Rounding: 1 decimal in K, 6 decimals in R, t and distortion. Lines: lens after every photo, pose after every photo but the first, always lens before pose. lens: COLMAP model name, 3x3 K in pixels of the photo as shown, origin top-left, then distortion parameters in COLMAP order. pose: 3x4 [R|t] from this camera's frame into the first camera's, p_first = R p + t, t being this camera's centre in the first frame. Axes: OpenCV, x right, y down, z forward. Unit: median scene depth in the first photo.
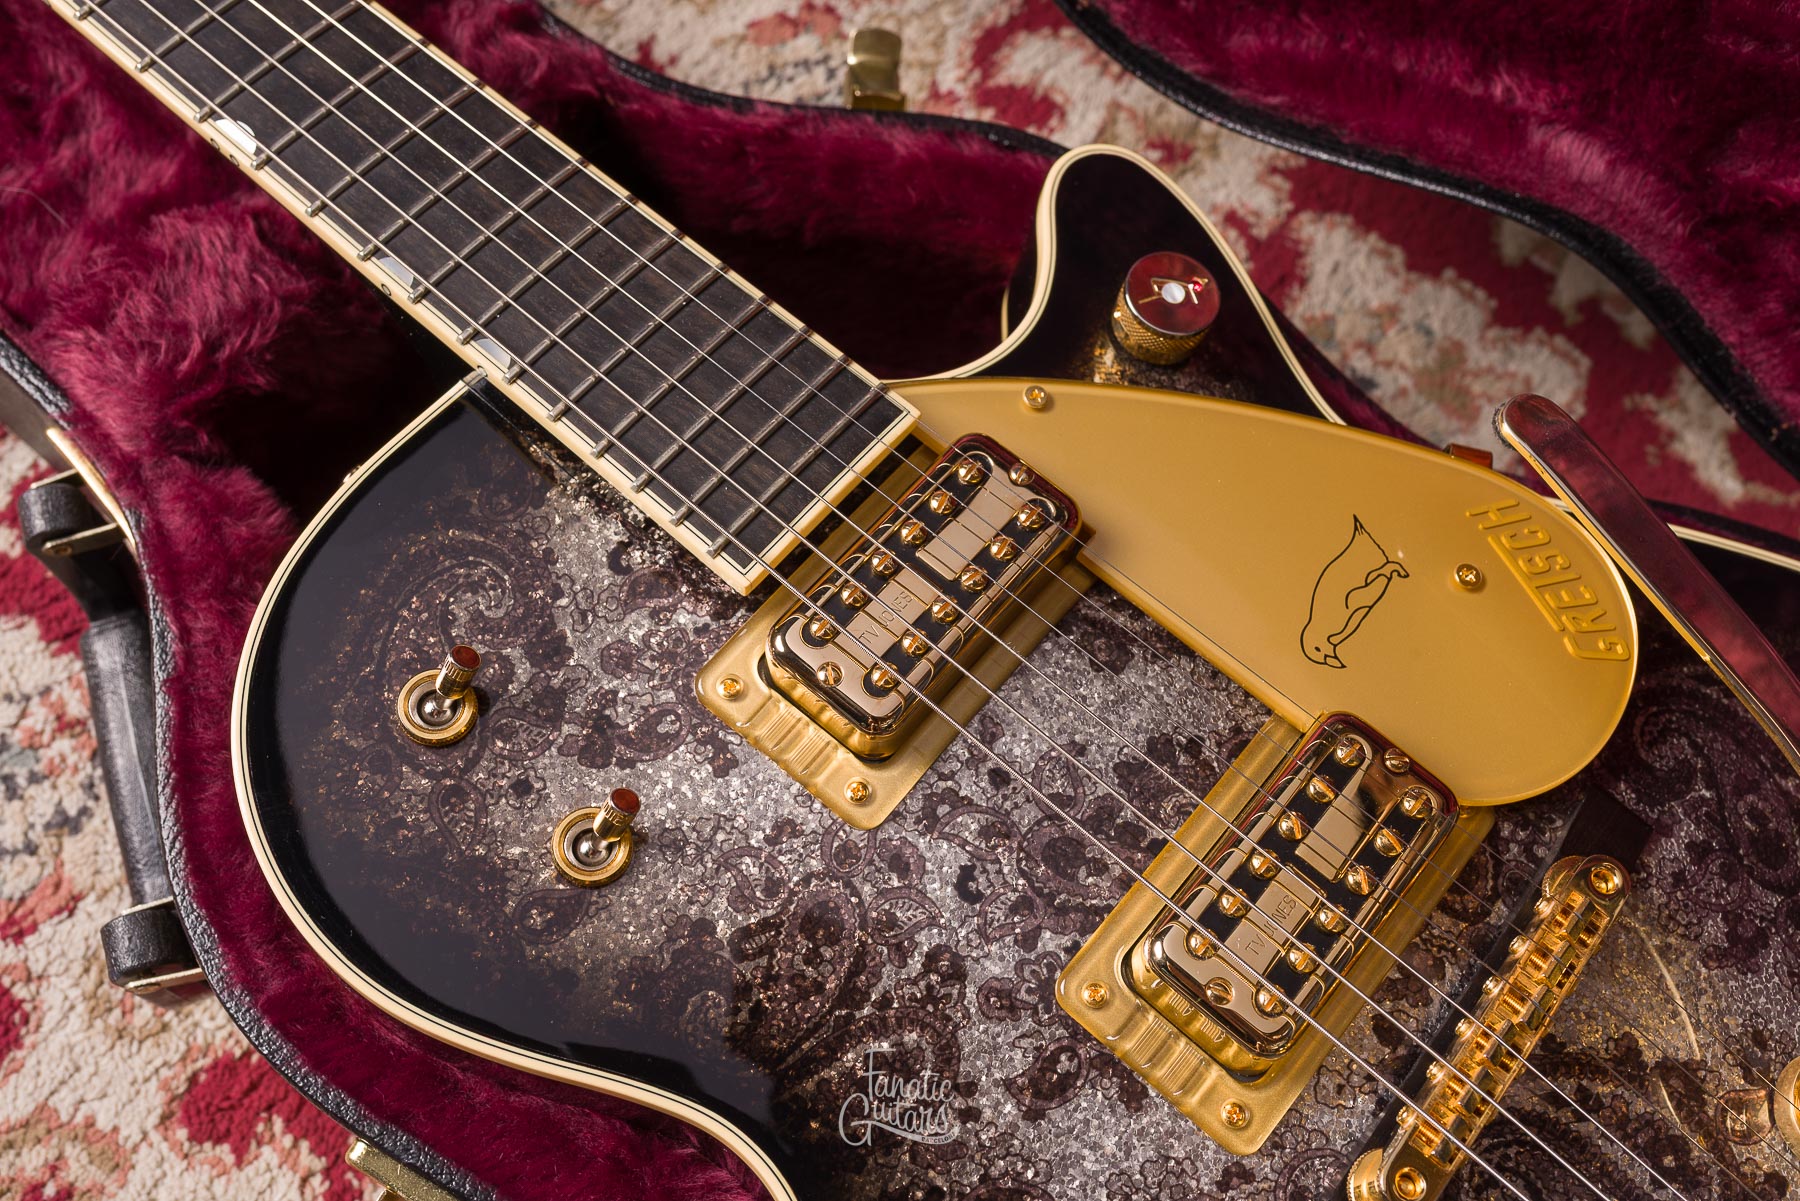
lens RADIAL K [[1765.3, 0, 904.3], [0, 1765.3, 596.0], [0, 0, 1]] dist [0.003487, 0.000000]
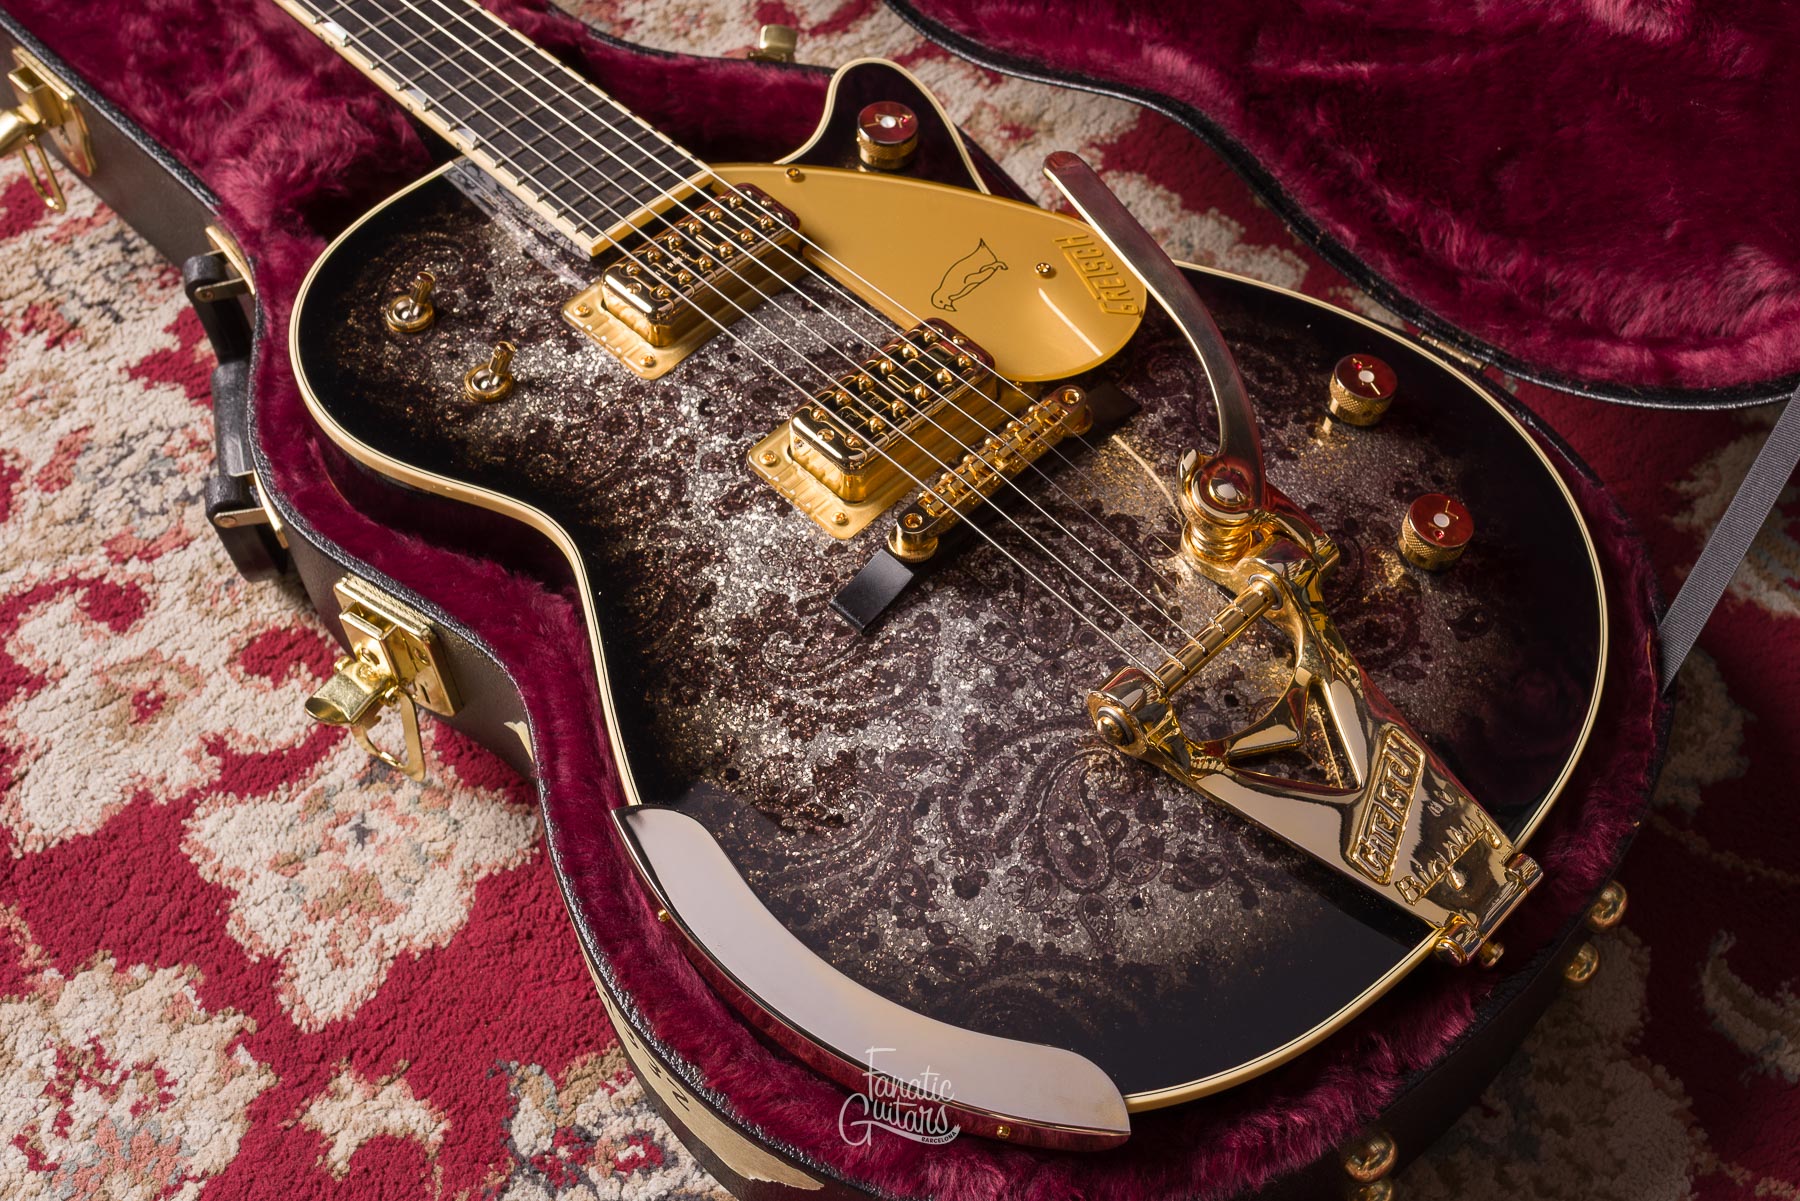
lens RADIAL K [[2205.6, 0, 1104.4], [0, 2205.6, 560.4], [0, 0, 1]] dist [0.003105, 0.000000]
pose [[0.997877, 0.006687, -0.064783, 0.450833], [-0.021310, 0.973484, -0.227760, 0.631923], [0.061542, 0.228657, 0.971560, -0.809300]]
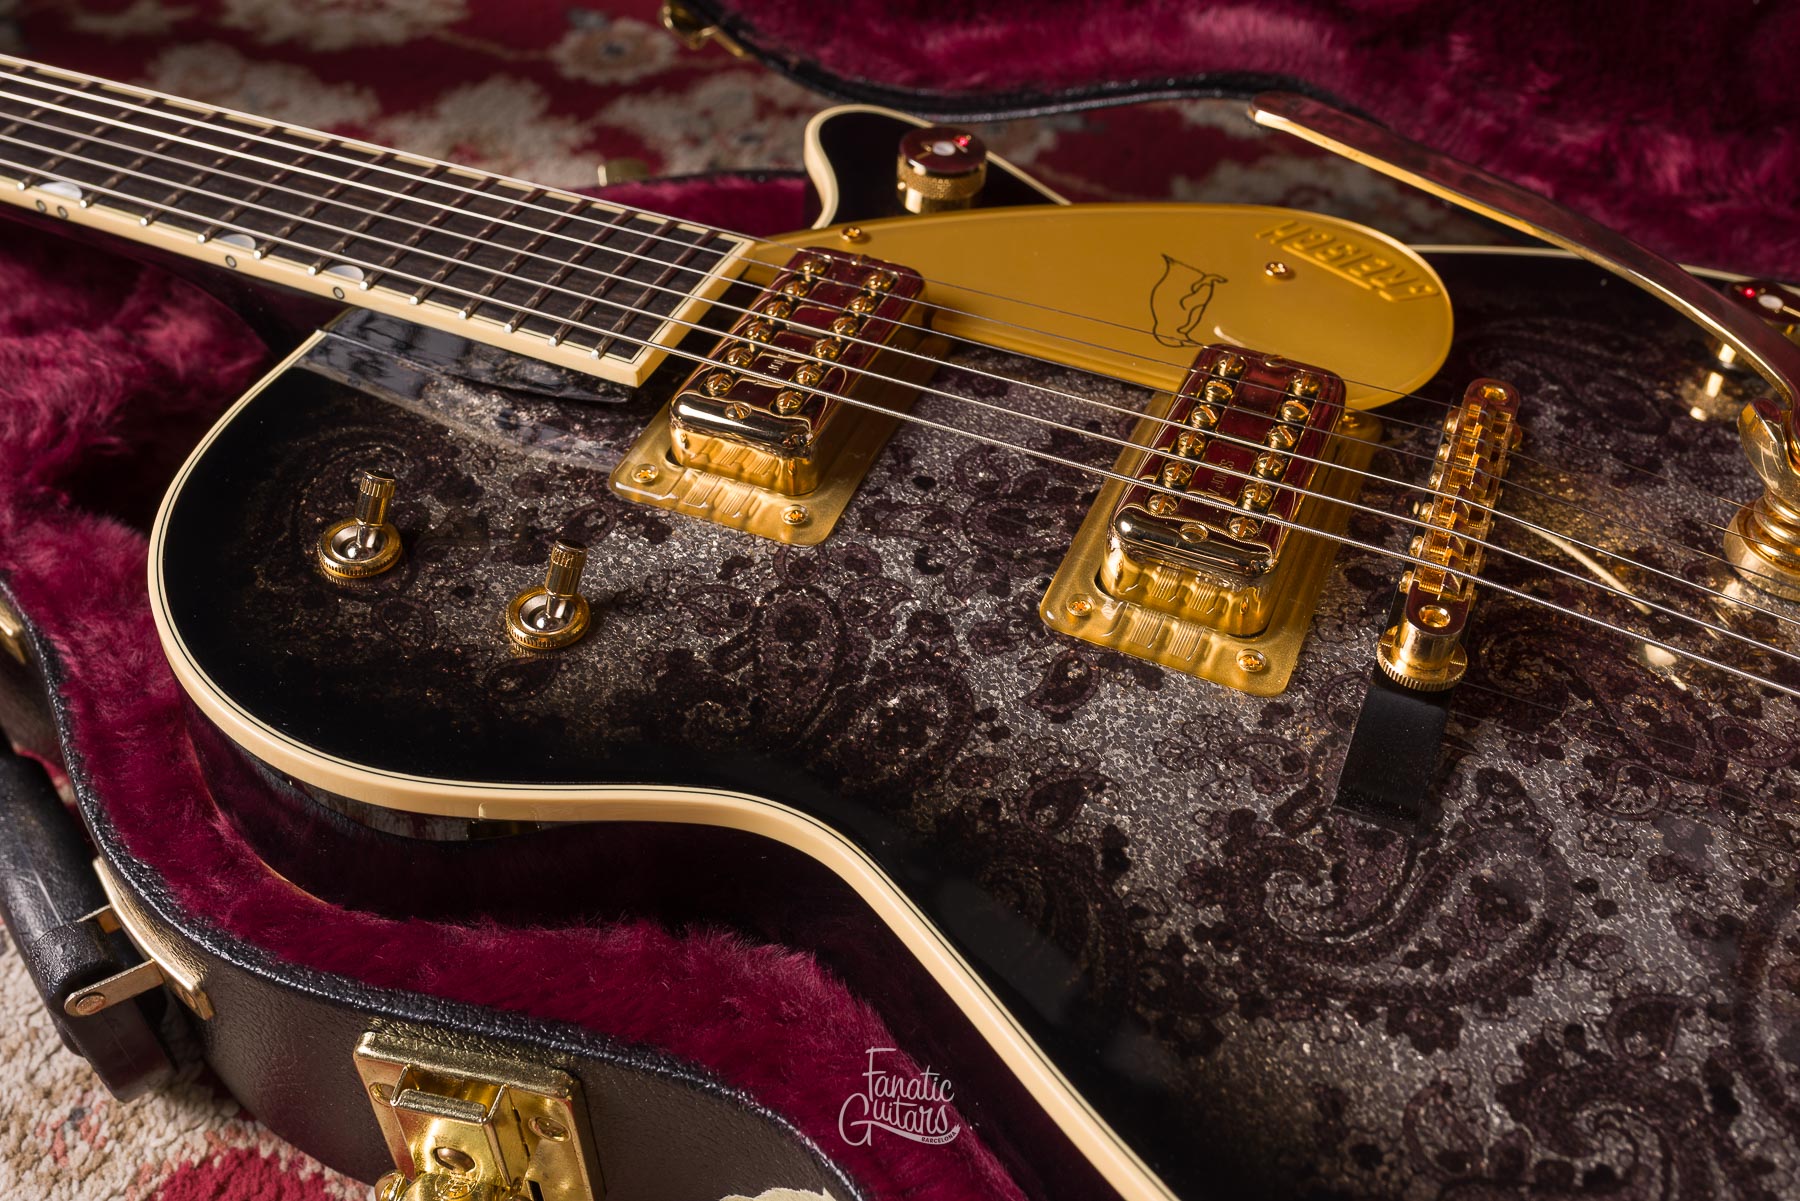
lens RADIAL K [[1765.3, 0, 900.0], [0, 1765.3, 609.6], [0, 0, 1]] dist [0.003487, 0.000000]
pose [[0.953497, -0.253748, 0.162648, -0.120019], [0.294618, 0.898522, -0.325360, 0.412684], [-0.063584, 0.358149, 0.931497, 0.062043]]
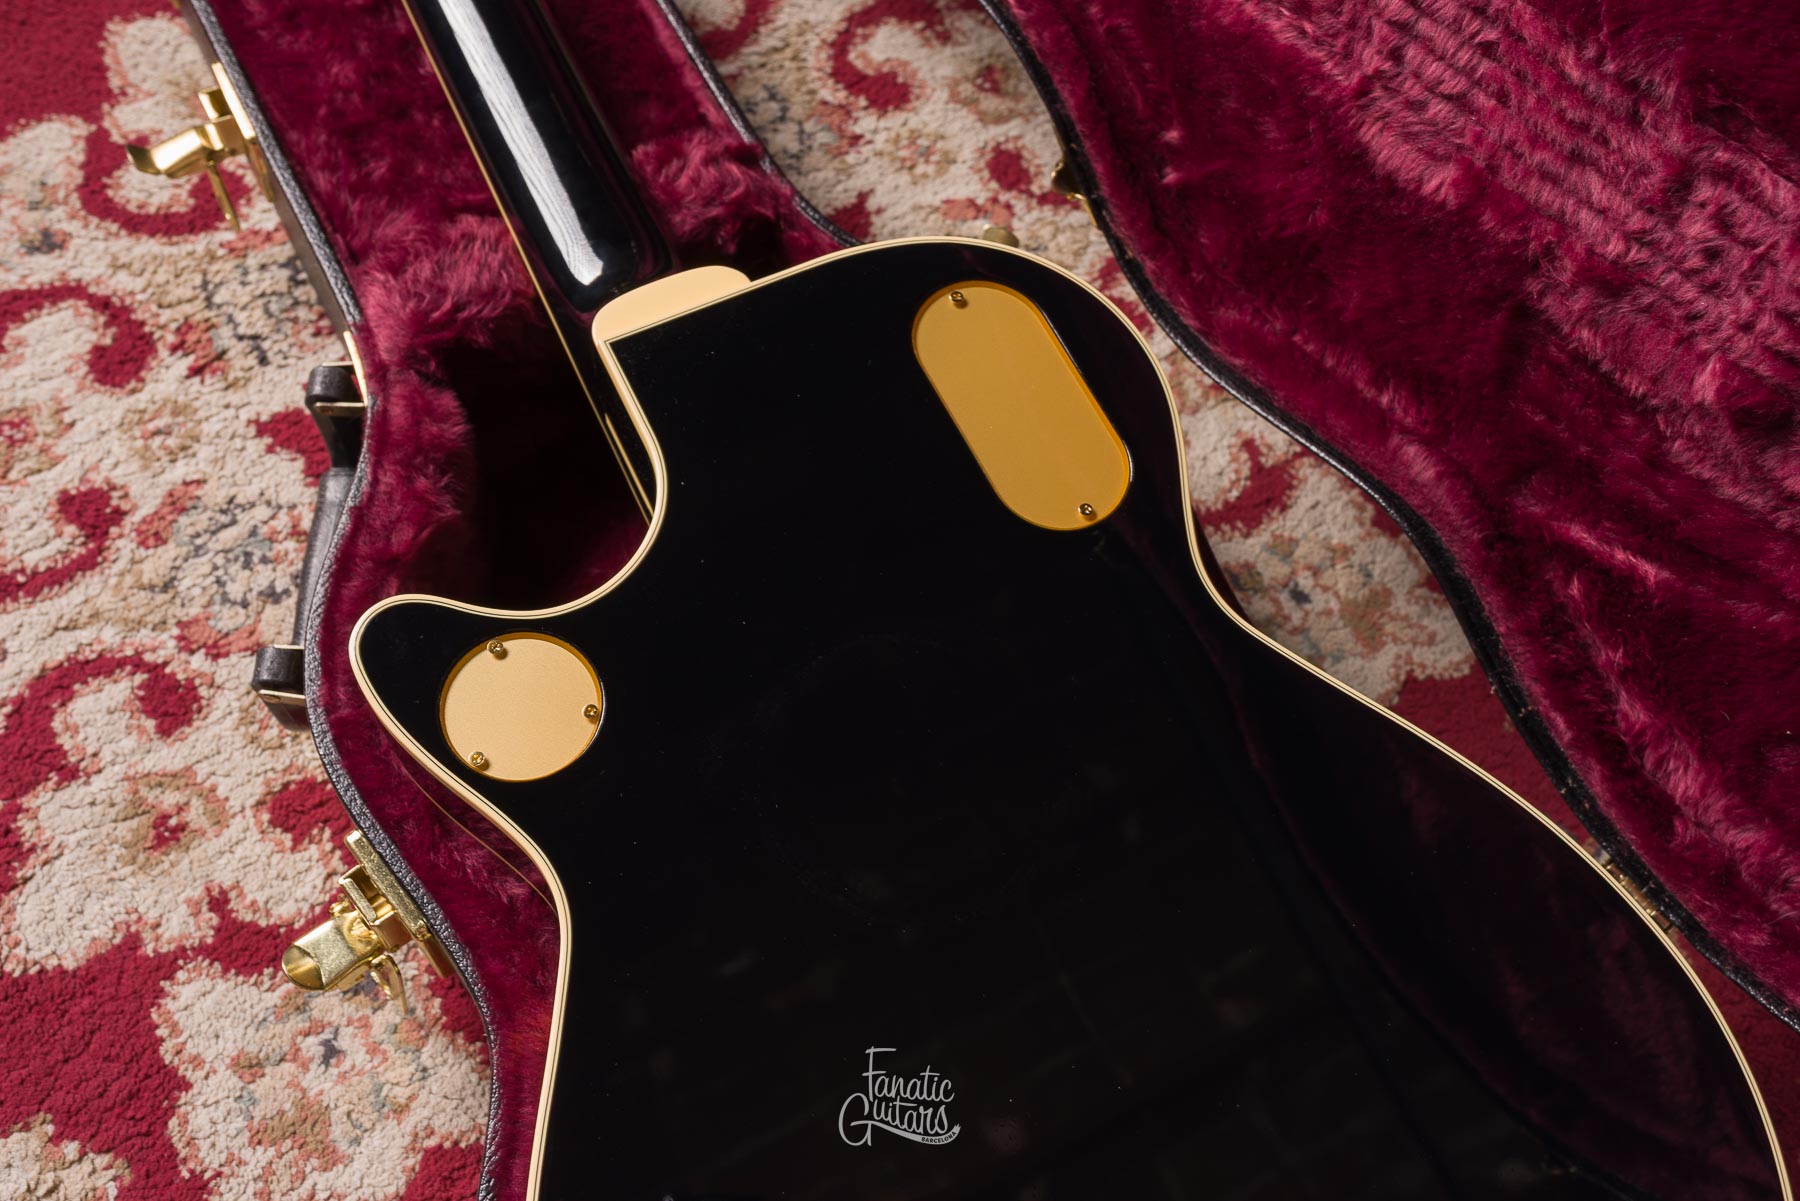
lens RADIAL K [[1765.3, 0, 911.6], [0, 1765.3, 587.8], [0, 0, 1]] dist [0.003487, 0.000000]
pose [[0.936165, 0.303255, -0.177850, 0.287490], [-0.316994, 0.946887, -0.054036, 0.038109], [0.152017, 0.106964, 0.982573, -0.360784]]
